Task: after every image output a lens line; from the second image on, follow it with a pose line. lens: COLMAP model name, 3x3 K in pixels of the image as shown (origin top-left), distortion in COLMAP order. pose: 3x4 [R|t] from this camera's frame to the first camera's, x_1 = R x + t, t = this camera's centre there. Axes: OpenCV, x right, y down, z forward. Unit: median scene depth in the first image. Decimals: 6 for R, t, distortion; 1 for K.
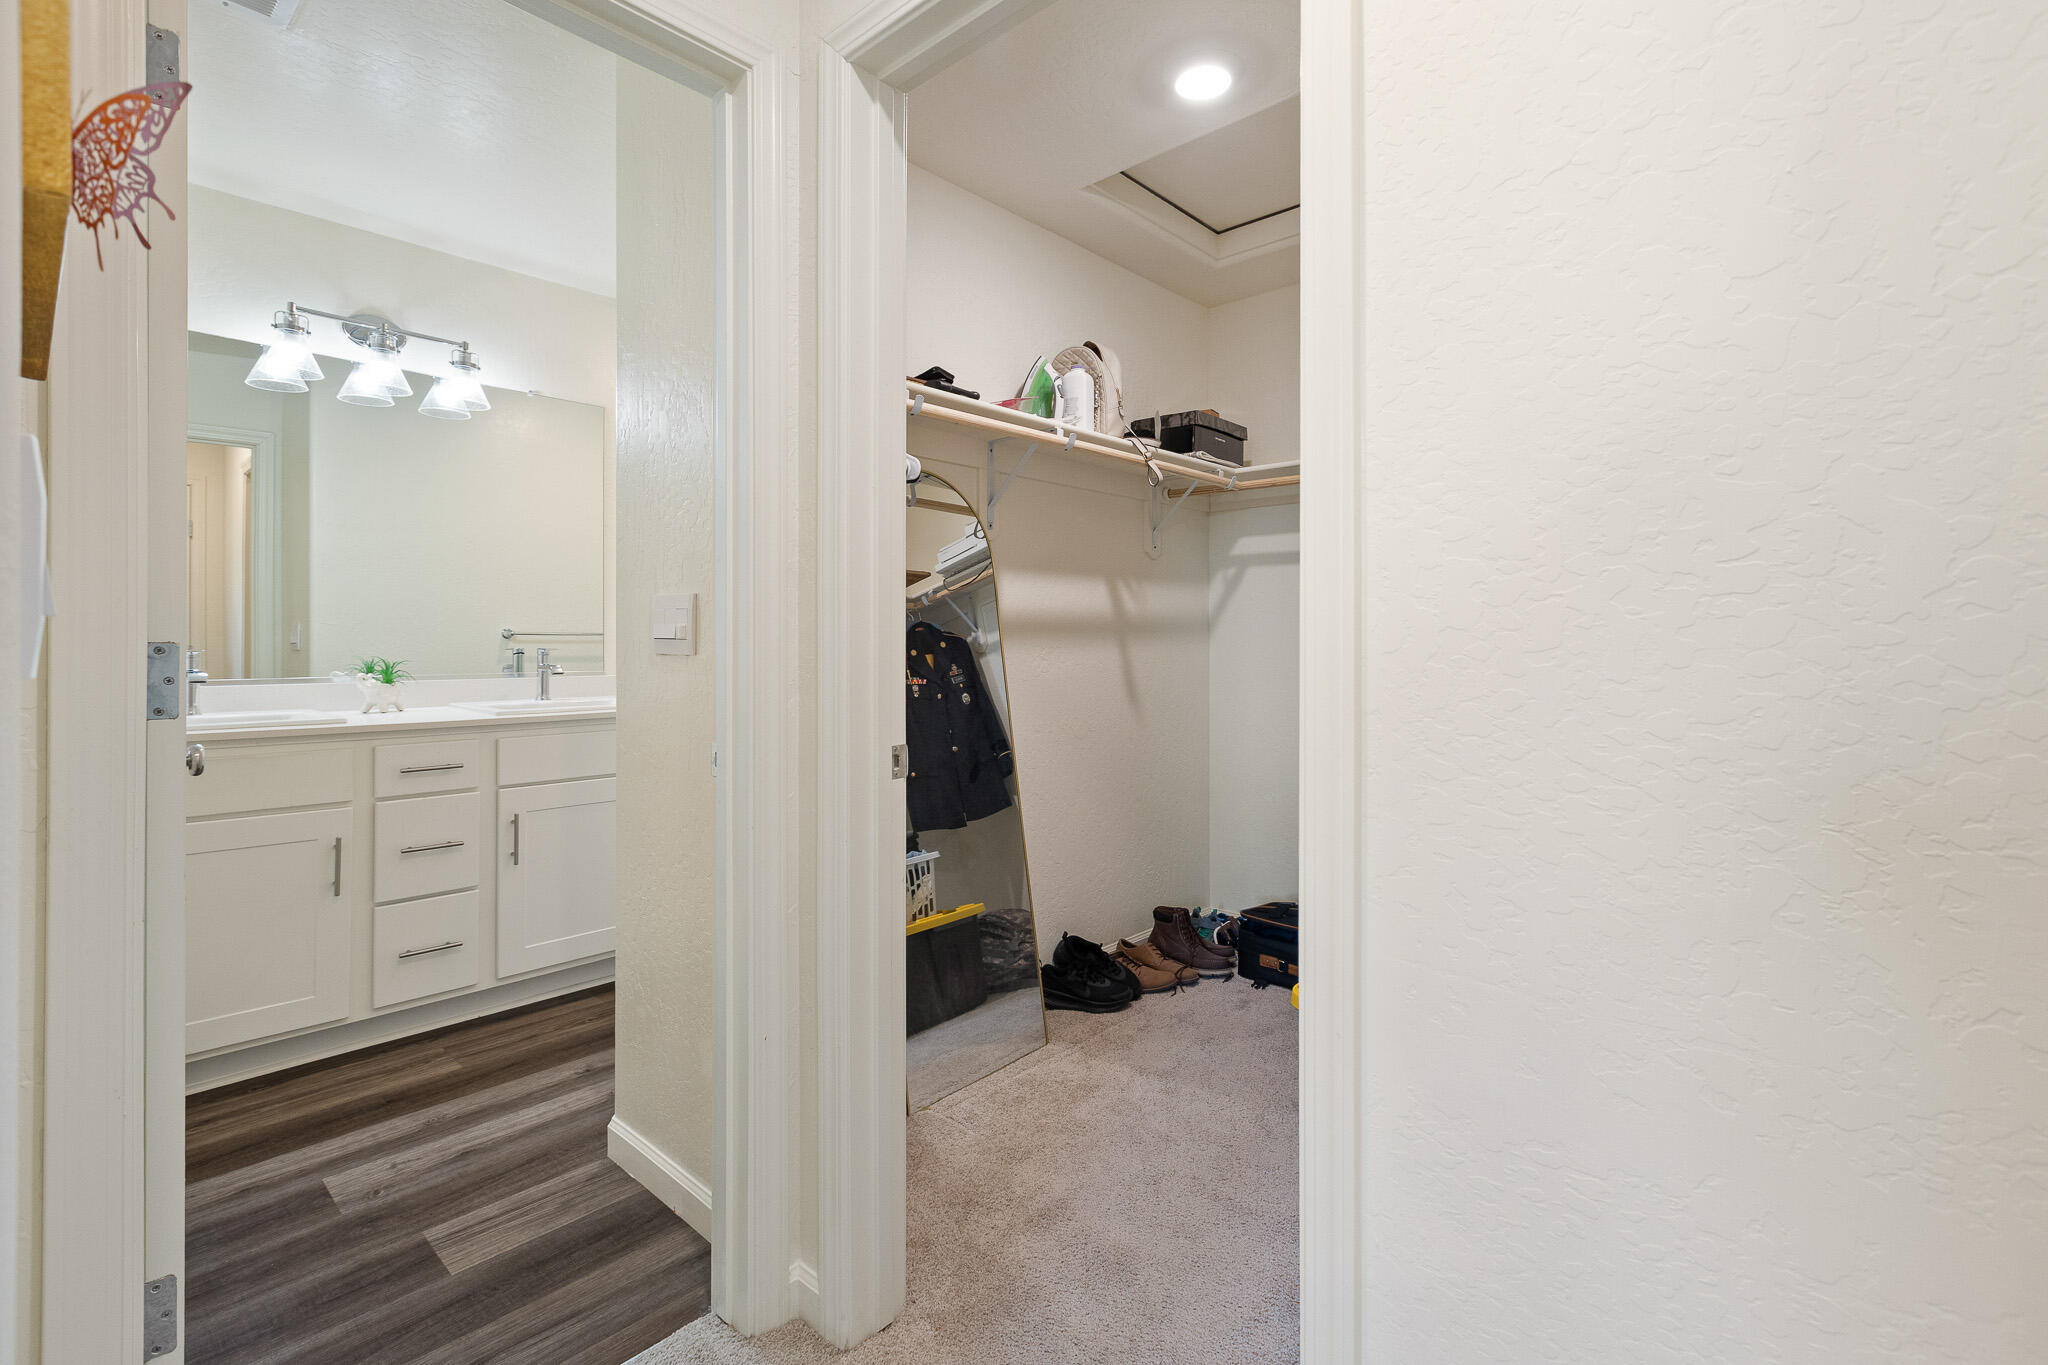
lens RADIAL K [[935.2, 0, 1026.3], [0, 935.2, 653.0], [0, 0, 1]] dist [0.003373, -0.000066]
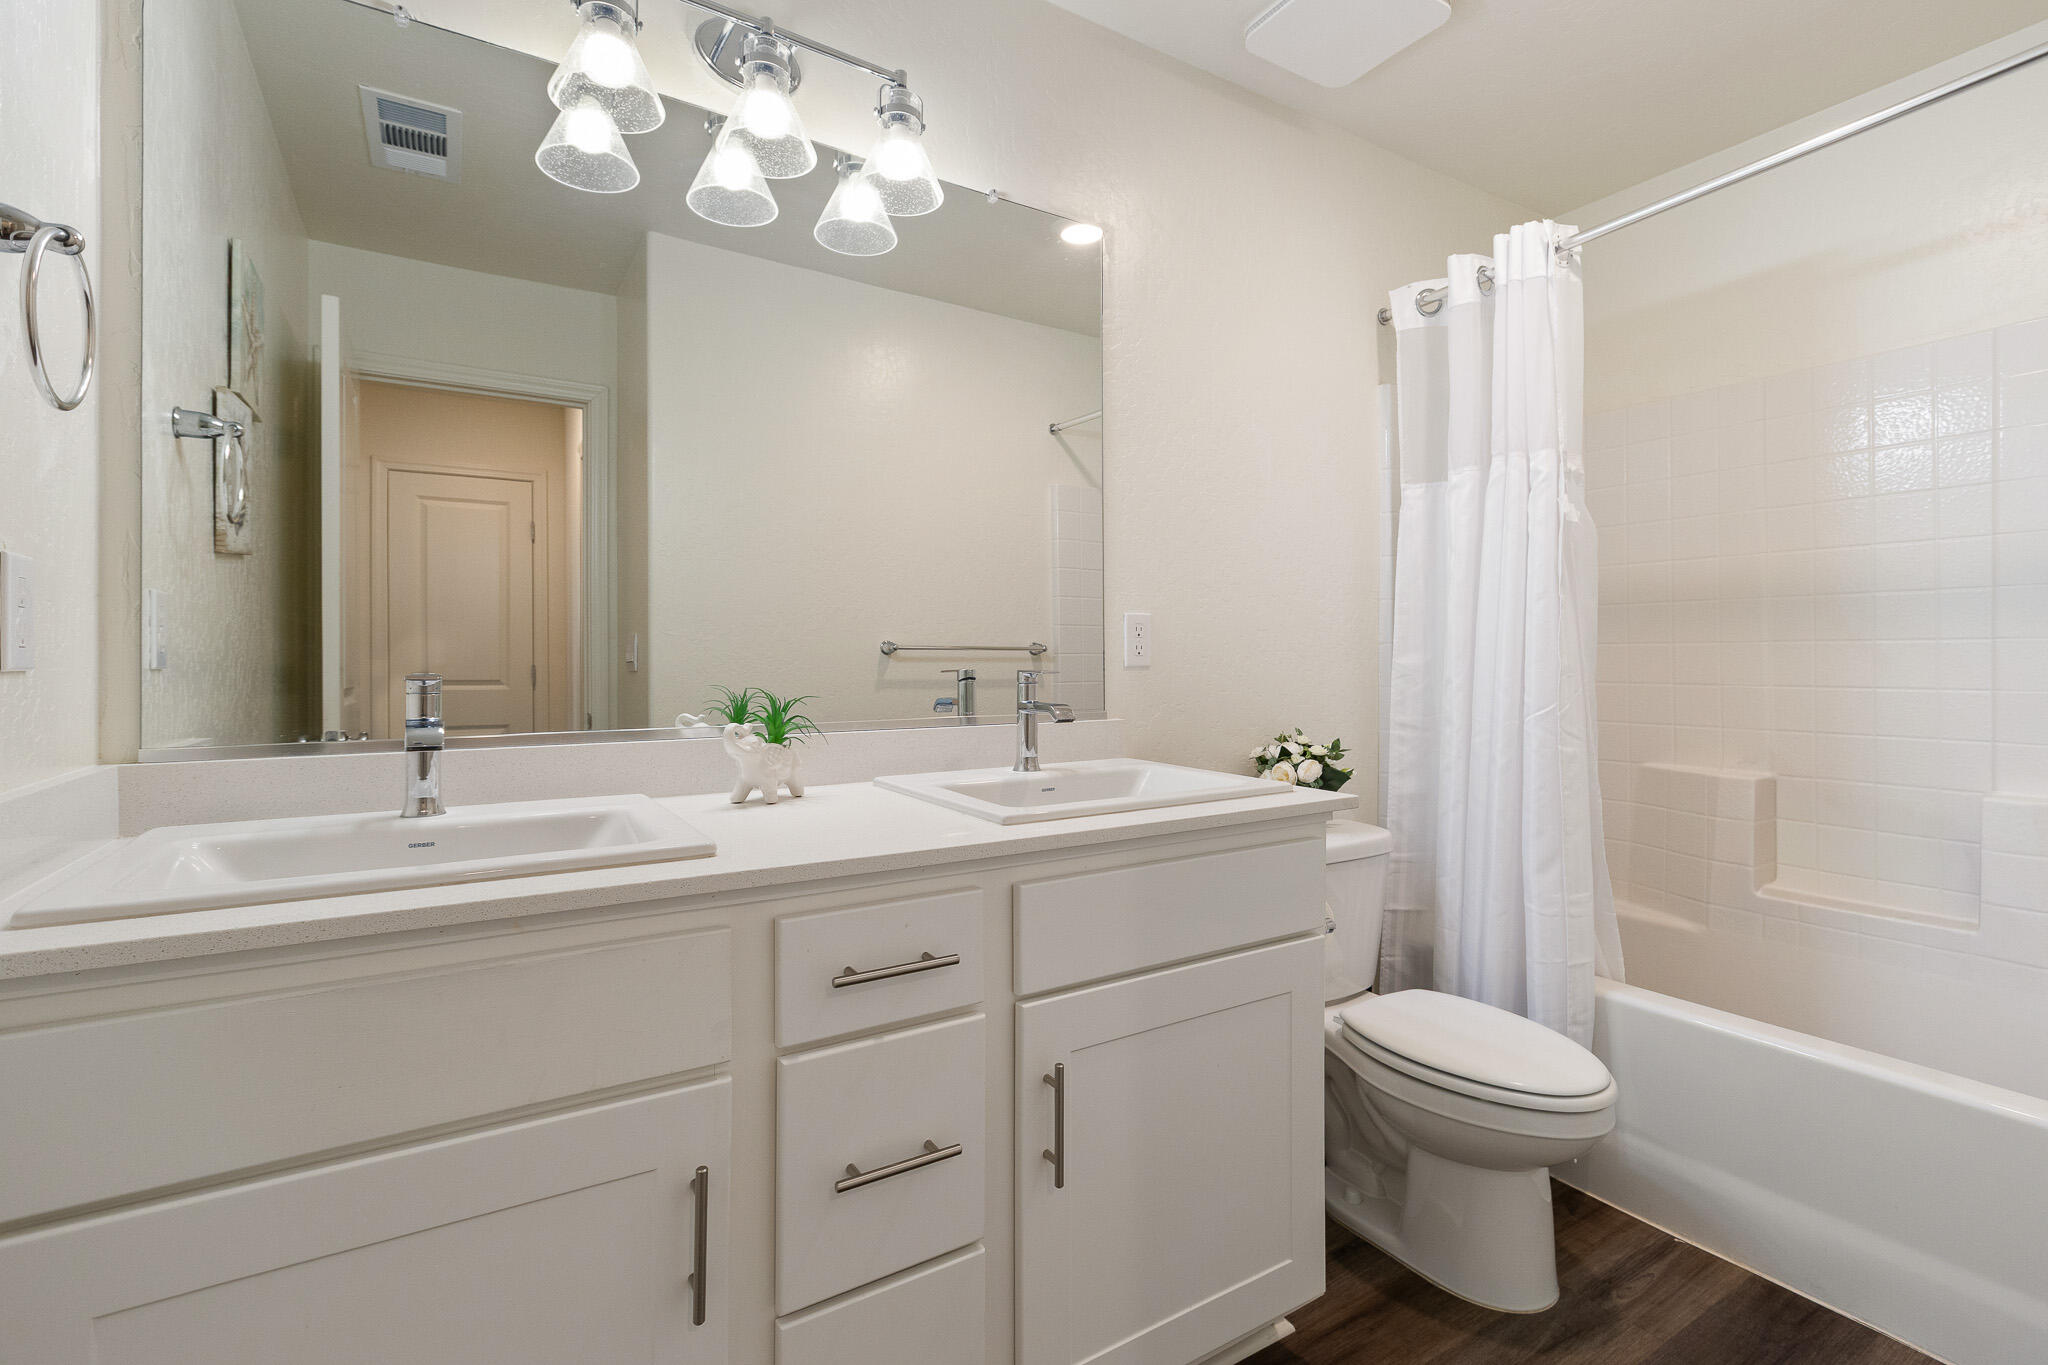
lens RADIAL K [[926.0, 0, 1026.5], [0, 926.0, 670.0], [0, 0, 1]] dist [0.001578, 0.000583]
pose [[0.963400, -0.005183, -0.268020, -0.430420], [0.005167, 0.999986, -0.000768, -0.004743], [0.268020, -0.000644, 0.963413, 0.573381]]
